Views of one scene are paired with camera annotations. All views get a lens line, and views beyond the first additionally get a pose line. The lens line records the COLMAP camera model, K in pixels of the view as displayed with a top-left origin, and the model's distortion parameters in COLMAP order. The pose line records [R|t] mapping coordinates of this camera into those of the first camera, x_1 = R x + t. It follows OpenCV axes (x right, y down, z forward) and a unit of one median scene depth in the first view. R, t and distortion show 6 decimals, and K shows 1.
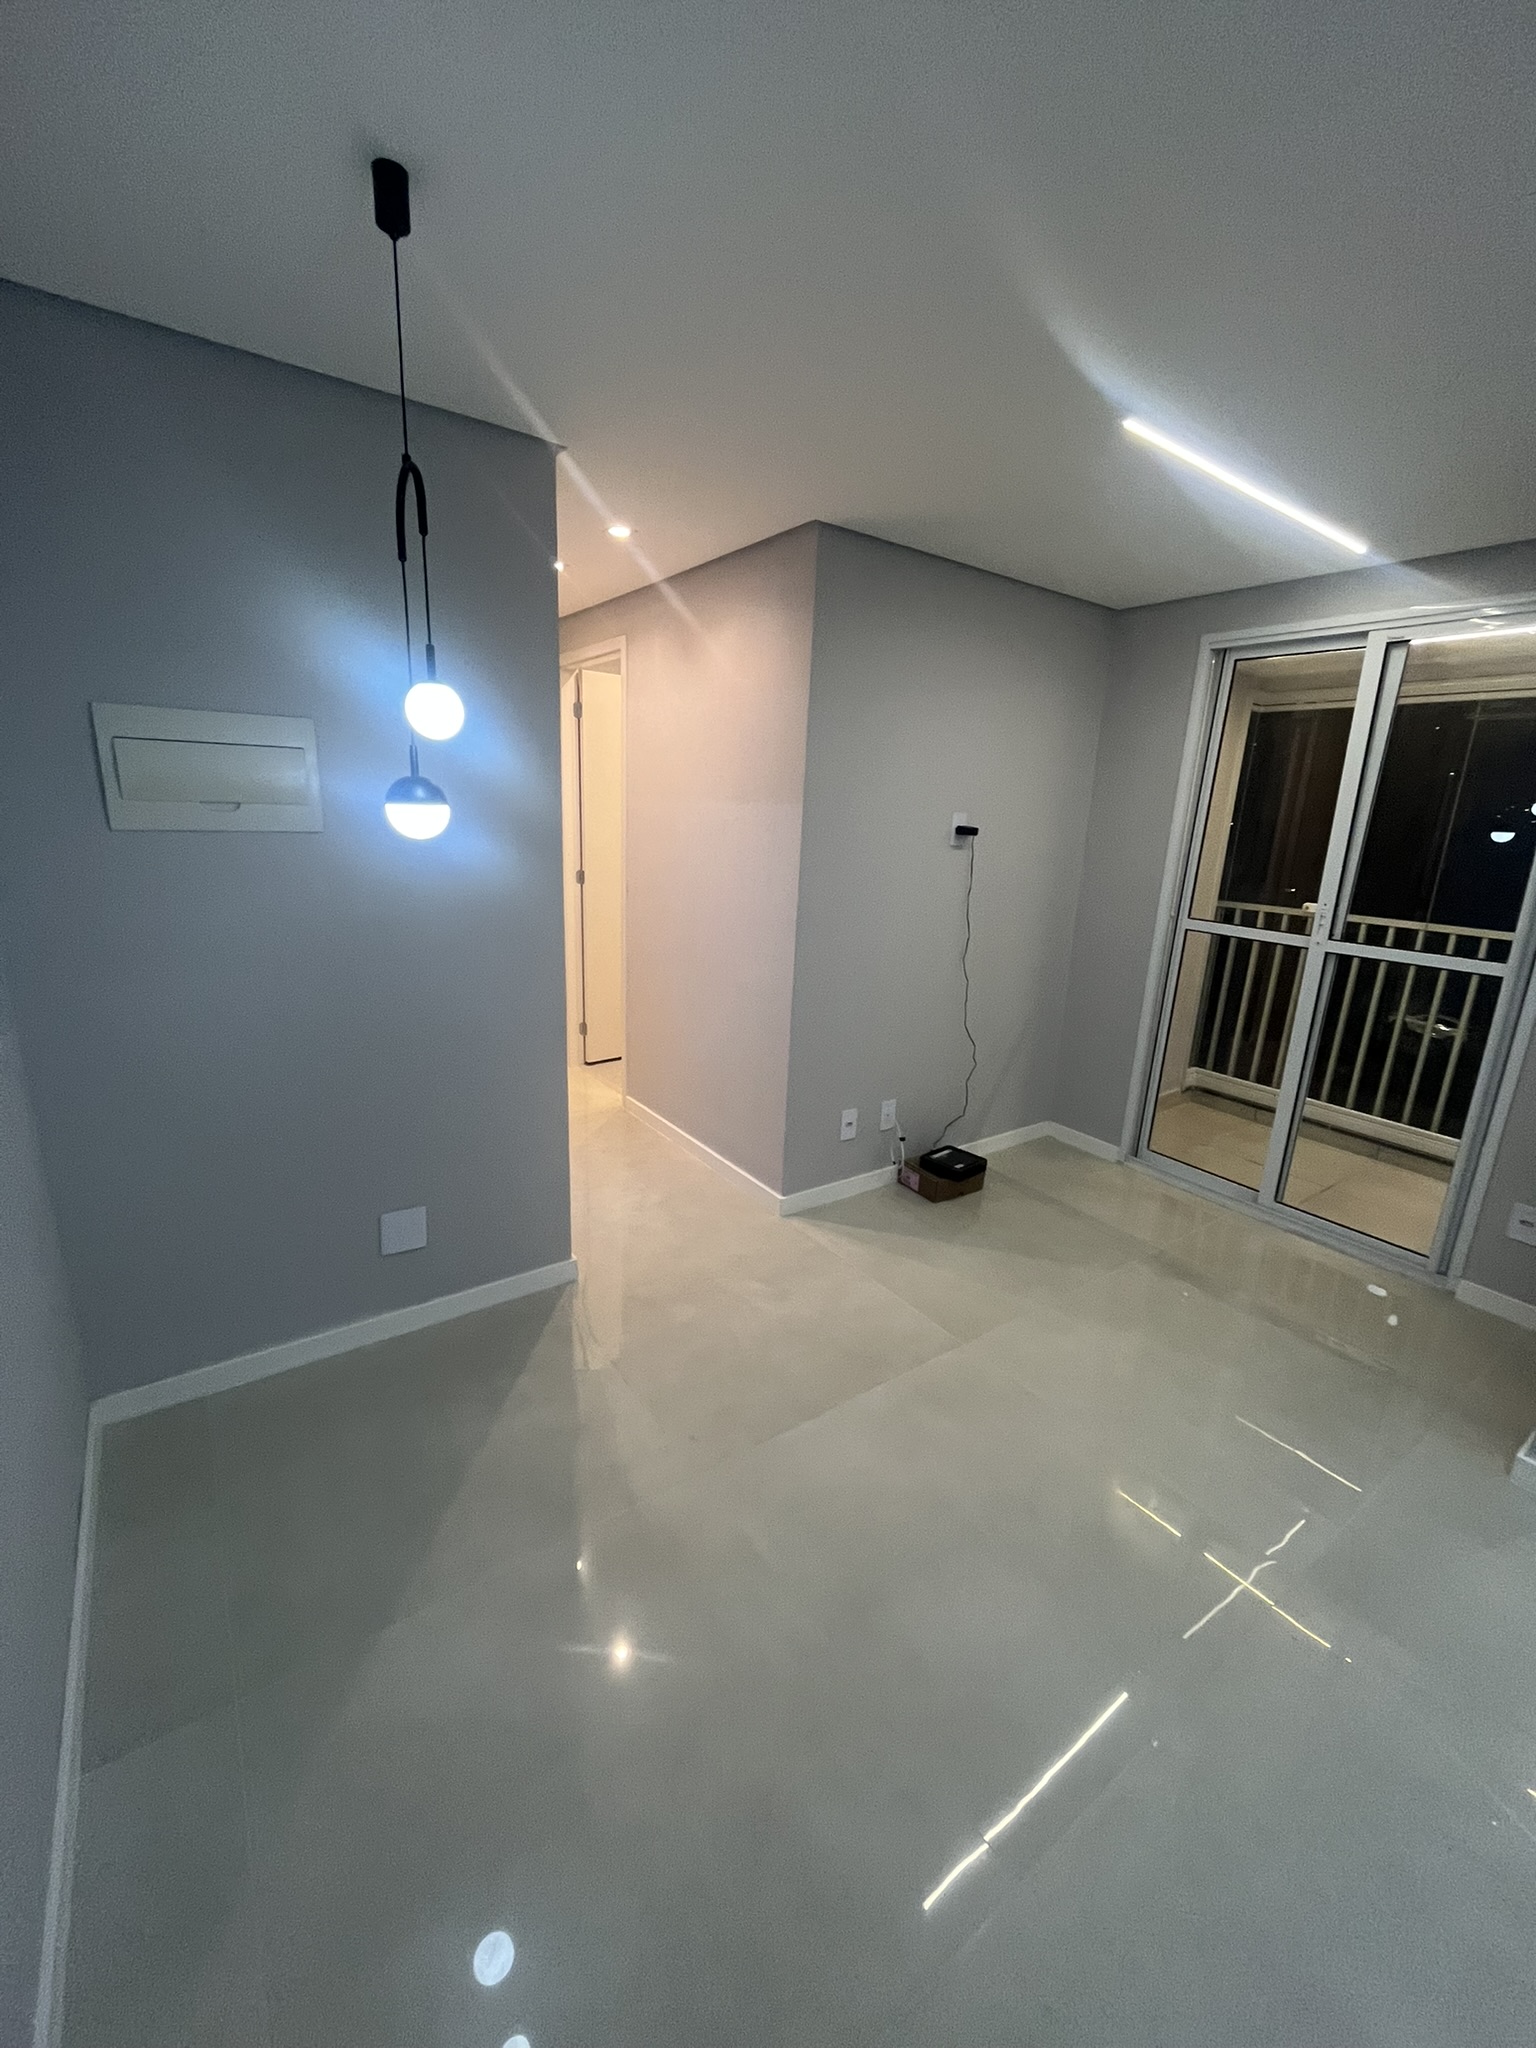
lens RADIAL K [[829.2, 0, 764.8], [0, 829.2, 1021.0], [0, 0, 1]] dist [-0.002417, 0.000058]
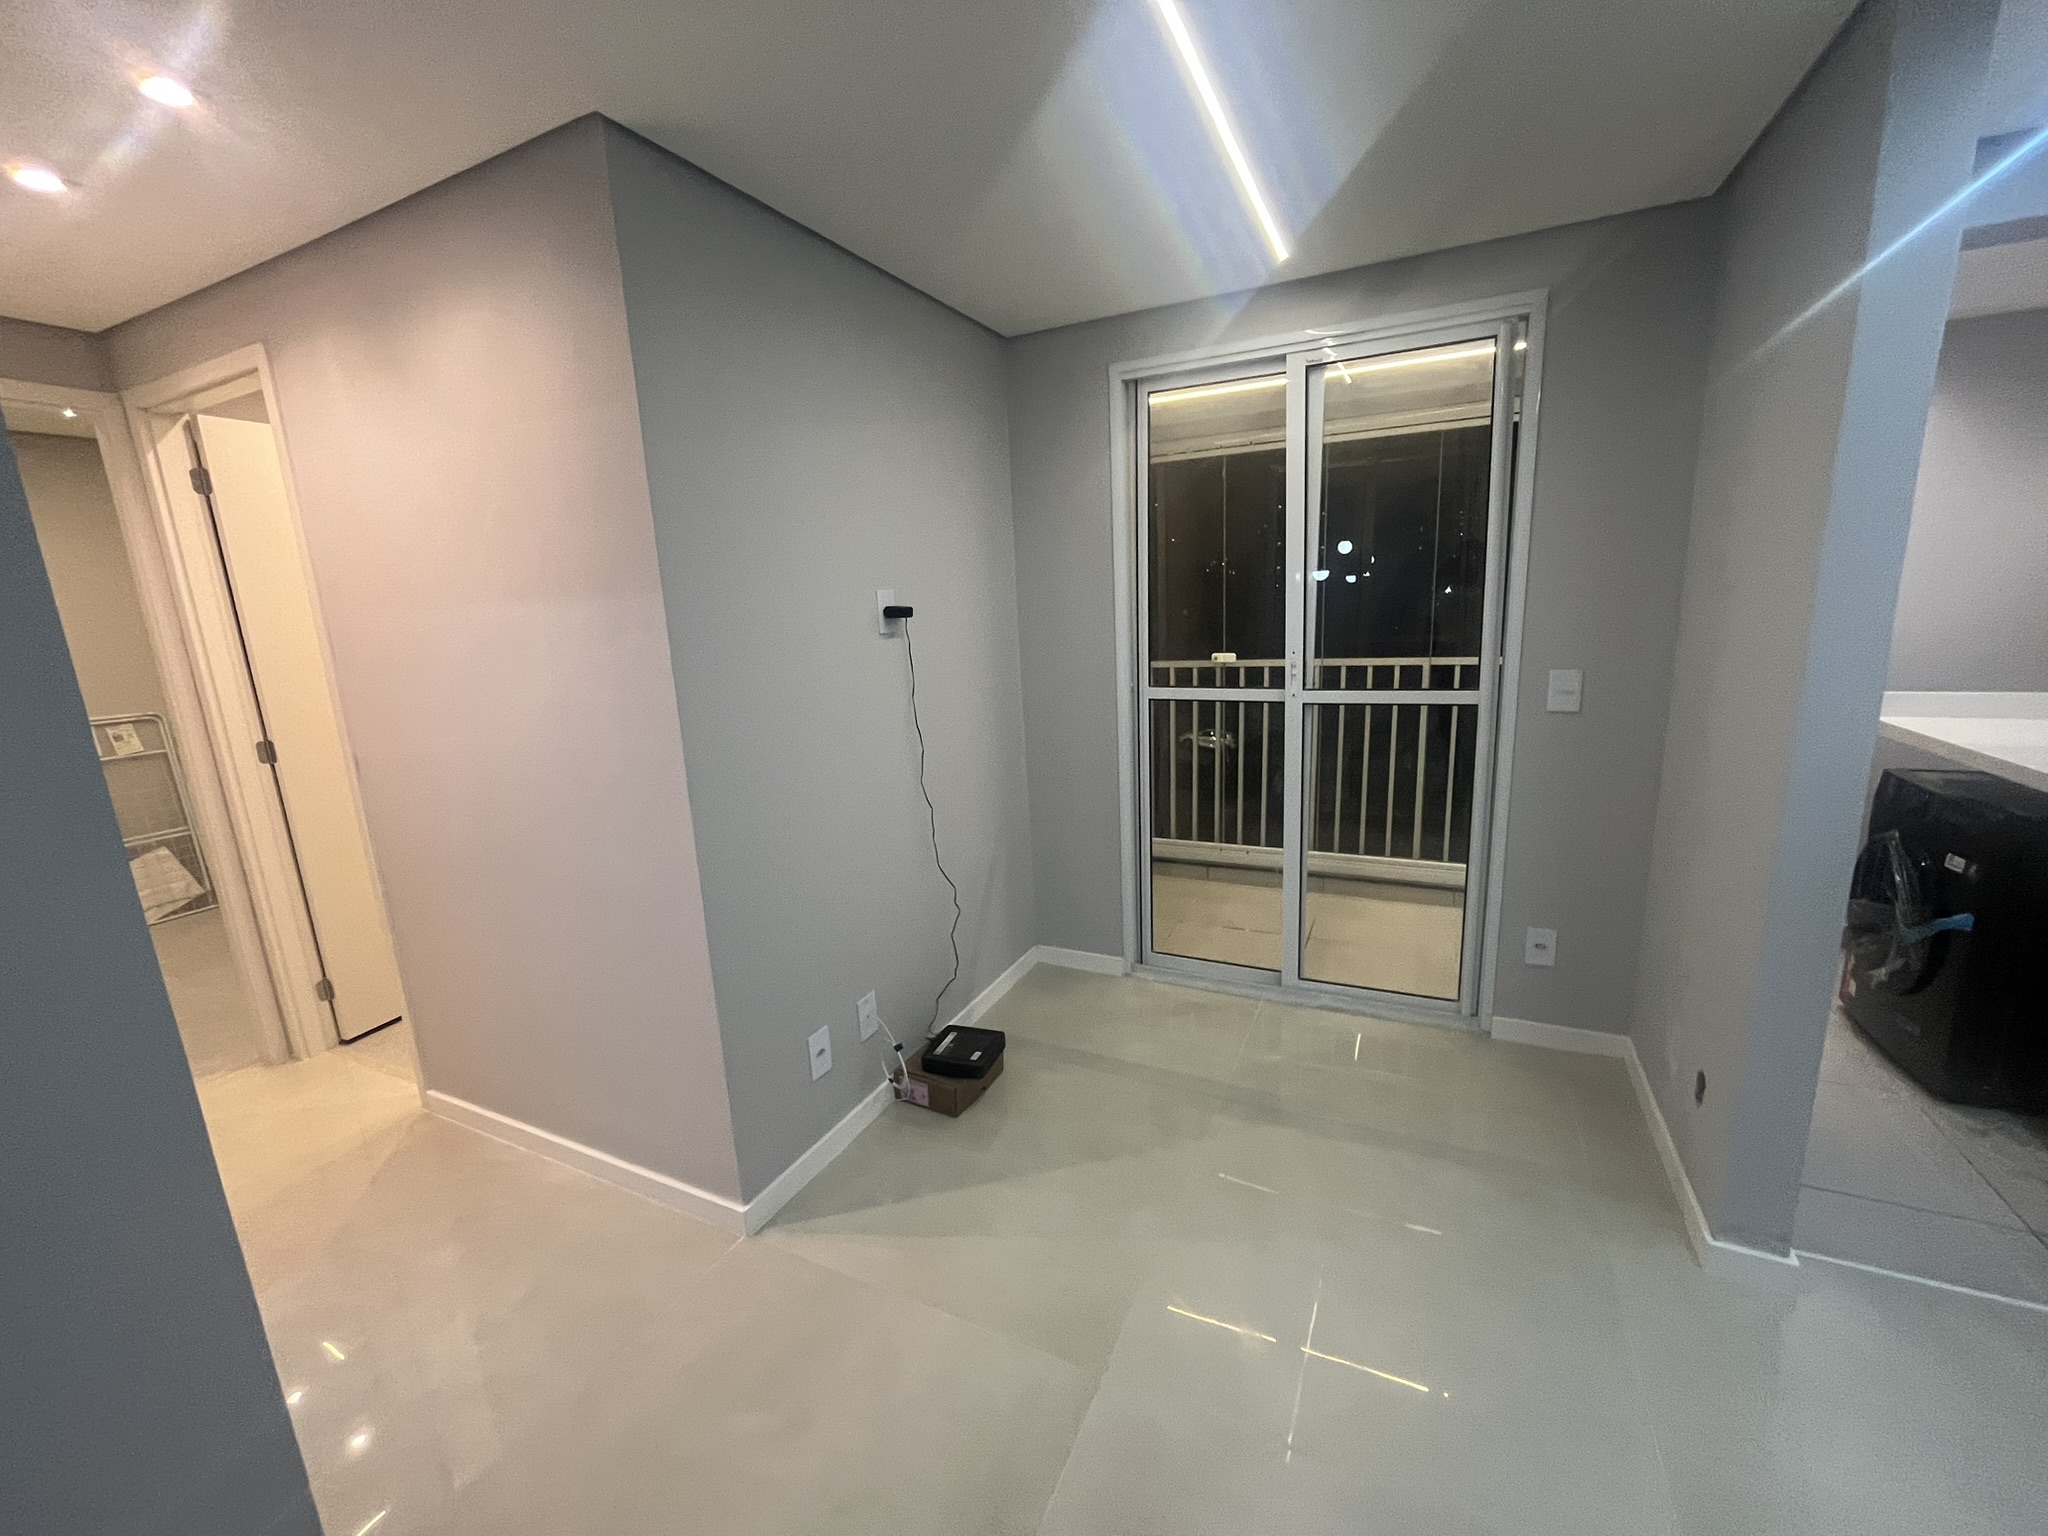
lens RADIAL K [[829.2, 0, 1023.5], [0, 829.2, 770.7], [0, 0, 1]] dist [-0.002417, 0.000058]
pose [[0.874971, -0.180564, 0.449246, -0.016248], [0.202534, 0.979275, -0.000866, -0.067687], [-0.439779, 0.091746, 0.893408, 0.304457]]
